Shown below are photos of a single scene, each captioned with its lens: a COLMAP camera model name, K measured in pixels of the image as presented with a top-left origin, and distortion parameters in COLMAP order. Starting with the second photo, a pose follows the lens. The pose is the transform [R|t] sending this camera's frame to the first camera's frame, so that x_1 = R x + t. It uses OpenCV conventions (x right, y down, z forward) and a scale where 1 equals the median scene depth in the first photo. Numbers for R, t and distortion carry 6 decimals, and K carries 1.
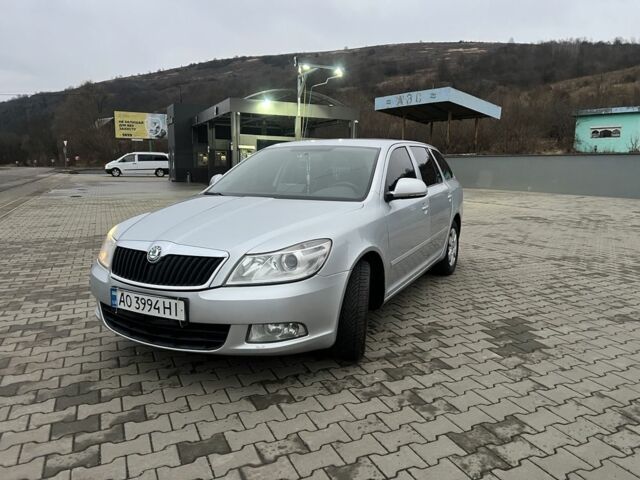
lens RADIAL K [[448.9, 0, 320.0], [0, 448.9, 240.0], [0, 0, 1]] dist [0.099751, -0.000392]
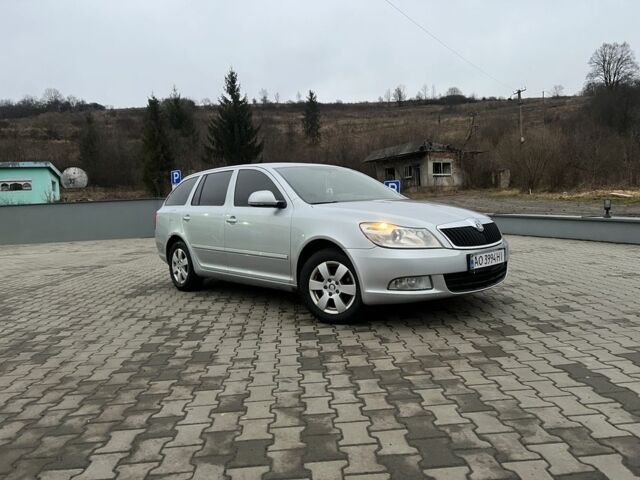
lens RADIAL K [[486.5, 0, 320.0], [0, 486.5, 240.0], [0, 0, 1]] dist [0.063301, -0.068446]
pose [[0.332057, -0.096720, 0.938288, -1.181895], [0.219839, 0.975271, 0.022732, -0.017066], [-0.917284, 0.198724, 0.345108, 0.608738]]
